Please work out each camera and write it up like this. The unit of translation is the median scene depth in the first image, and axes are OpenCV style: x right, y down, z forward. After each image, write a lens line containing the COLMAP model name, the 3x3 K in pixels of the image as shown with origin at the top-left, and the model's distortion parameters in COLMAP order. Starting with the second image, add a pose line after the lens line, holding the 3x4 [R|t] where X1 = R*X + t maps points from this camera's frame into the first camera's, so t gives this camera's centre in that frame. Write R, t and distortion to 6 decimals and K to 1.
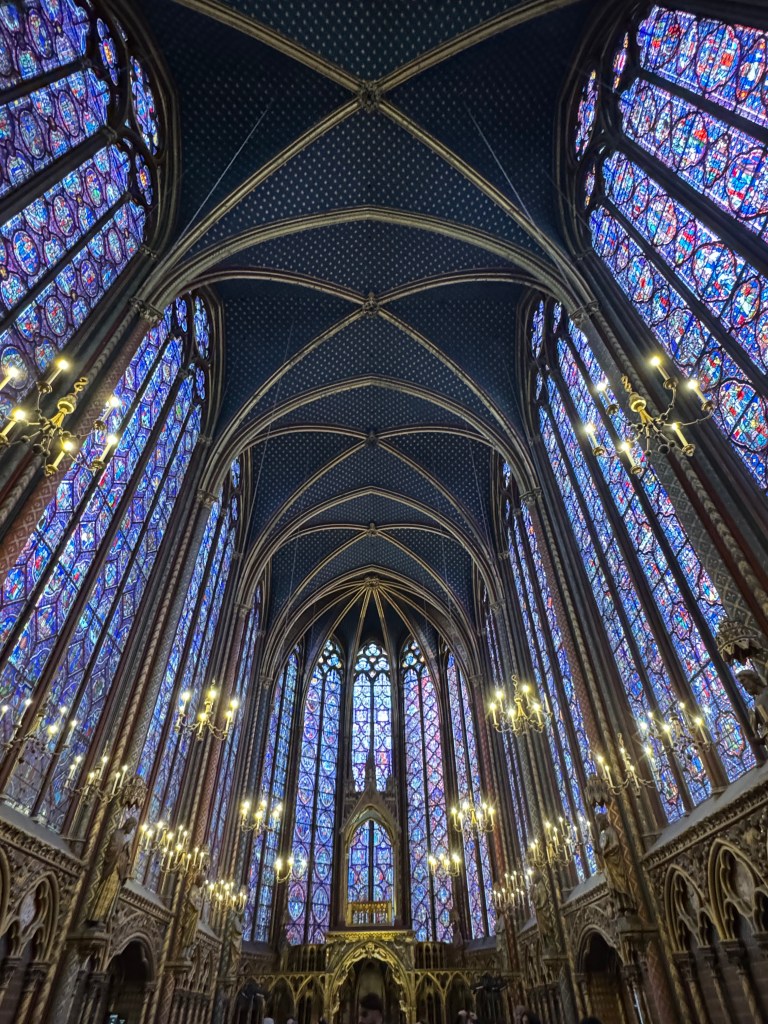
lens RADIAL K [[553.9, 0, 384.0], [0, 553.9, 512.0], [0, 0, 1]] dist [-0.000936, 0.000723]
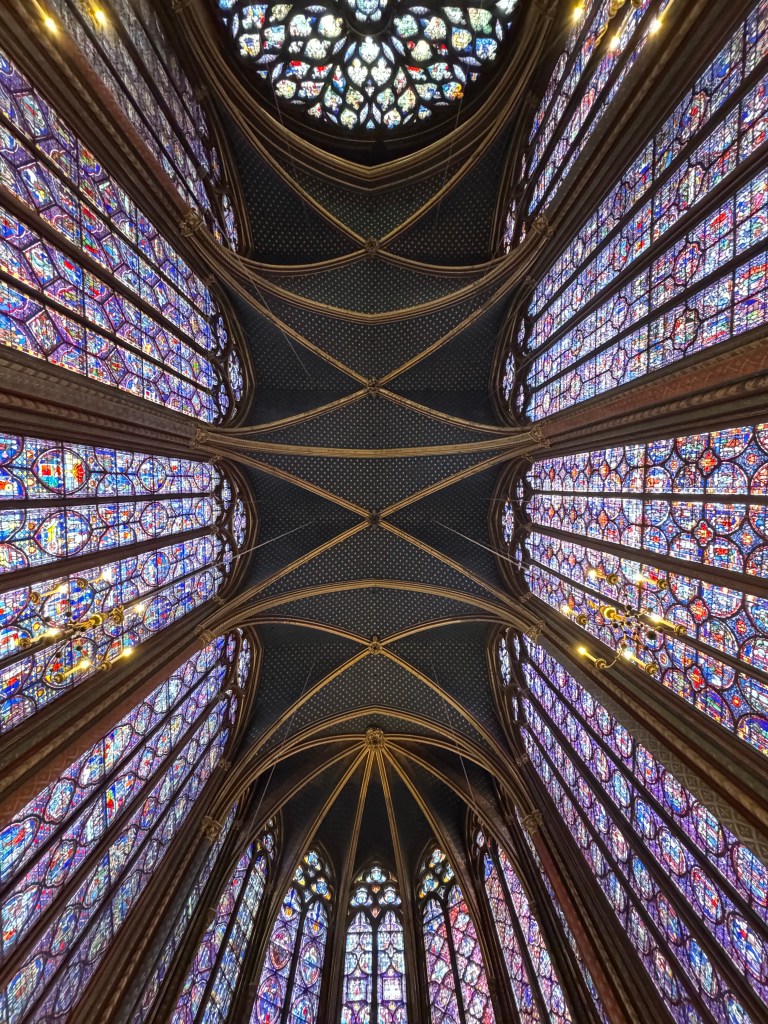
lens RADIAL K [[405.5, 0, 384.0], [0, 405.5, 512.0], [0, 0, 1]] dist [-0.000003, 0.000056]
pose [[0.999882, -0.014946, 0.003553, -0.004934], [0.013264, 0.723243, -0.690466, 0.289975], [0.007750, 0.690431, 0.723356, 0.311435]]
